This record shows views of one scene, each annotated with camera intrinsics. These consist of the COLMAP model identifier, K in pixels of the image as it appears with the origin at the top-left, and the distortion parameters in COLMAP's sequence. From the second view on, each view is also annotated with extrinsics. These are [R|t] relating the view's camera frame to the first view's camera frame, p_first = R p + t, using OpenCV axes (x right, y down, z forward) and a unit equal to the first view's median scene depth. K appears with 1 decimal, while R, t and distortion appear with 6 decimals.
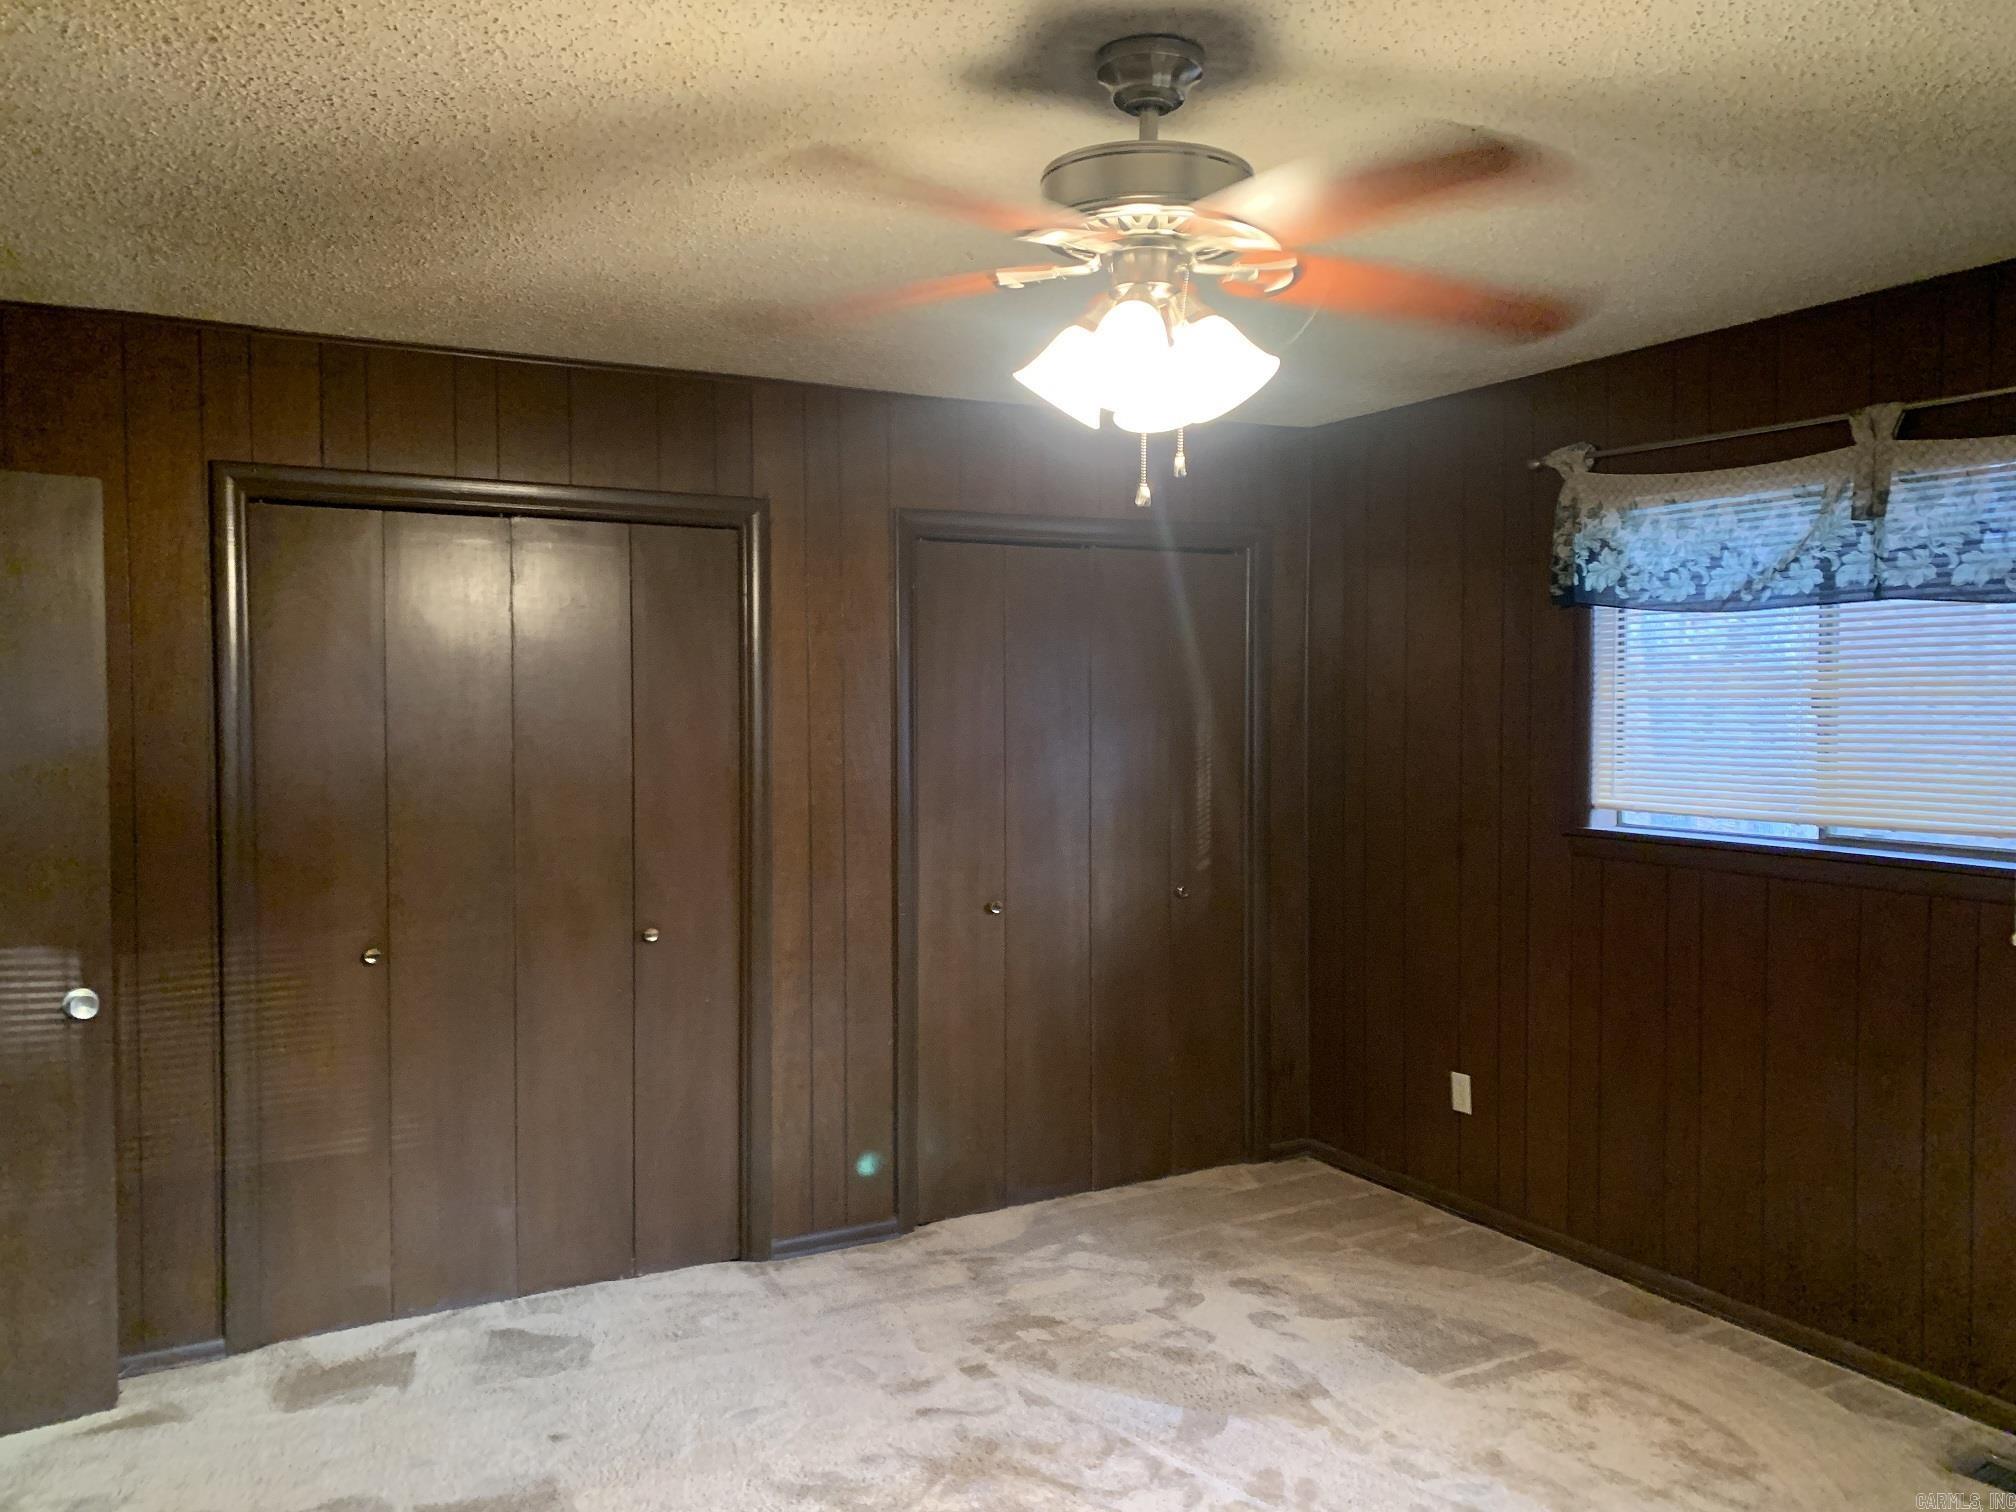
lens RADIAL K [[1645.8, 0, 1008.0], [0, 1645.8, 756.0], [0, 0, 1]] dist [0.074674, -0.061946]
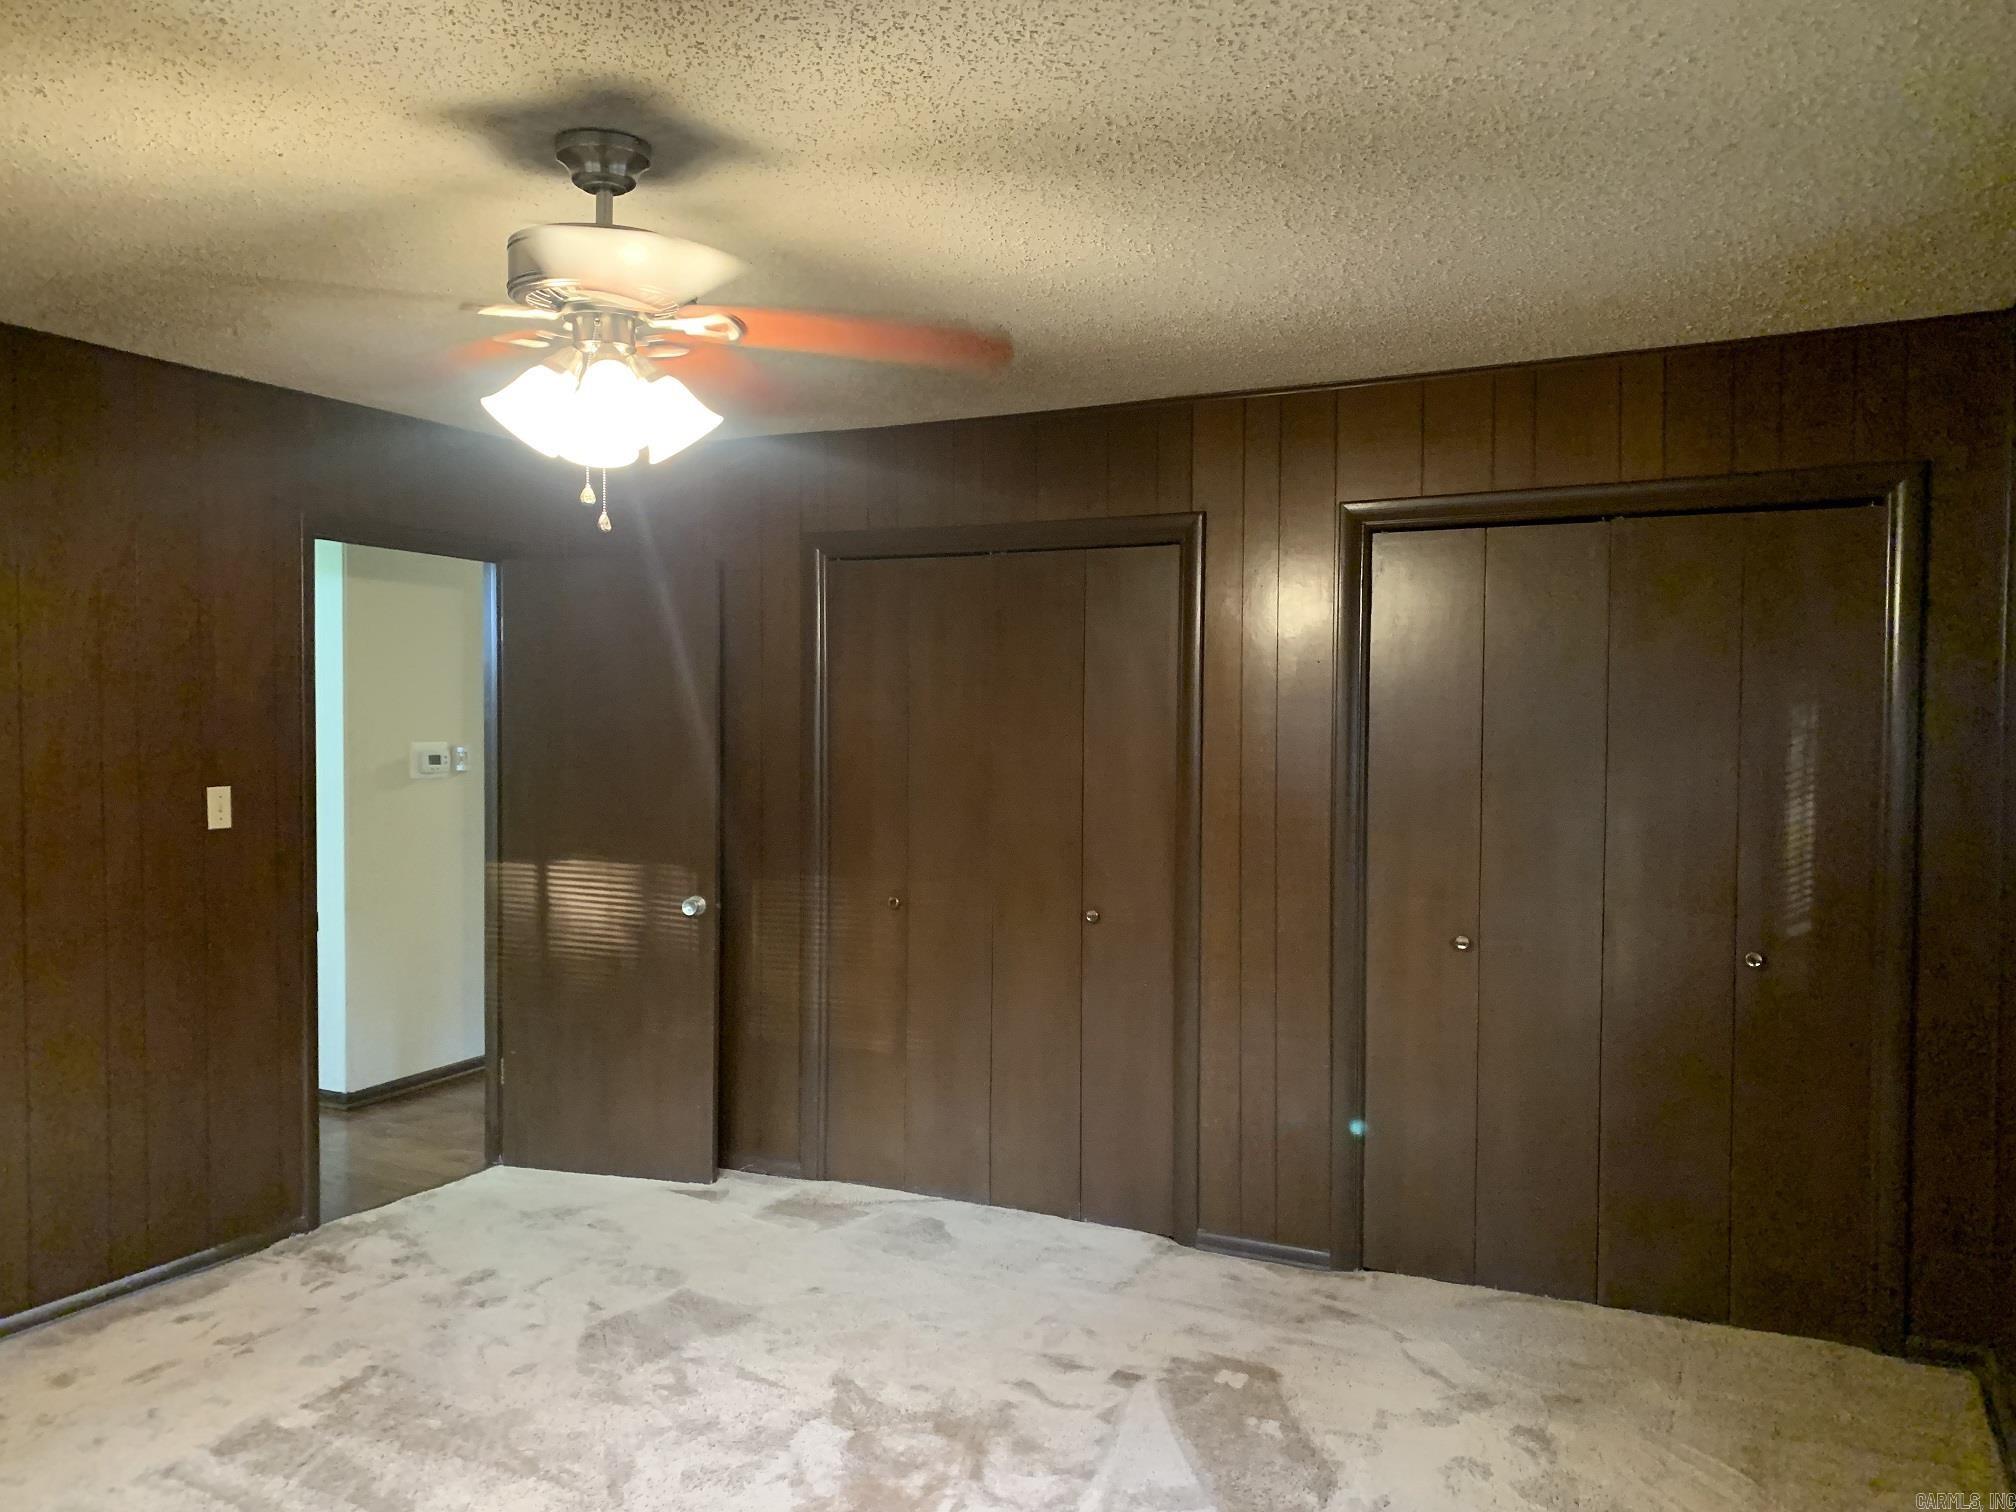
lens RADIAL K [[1645.8, 0, 1008.0], [0, 1645.8, 756.0], [0, 0, 1]] dist [0.074674, -0.061946]
pose [[0.549509, 0.027243, -0.835044, 0.710128], [-0.038121, 0.999245, 0.007515, -0.006378], [0.834618, 0.027703, 0.550132, 0.357208]]
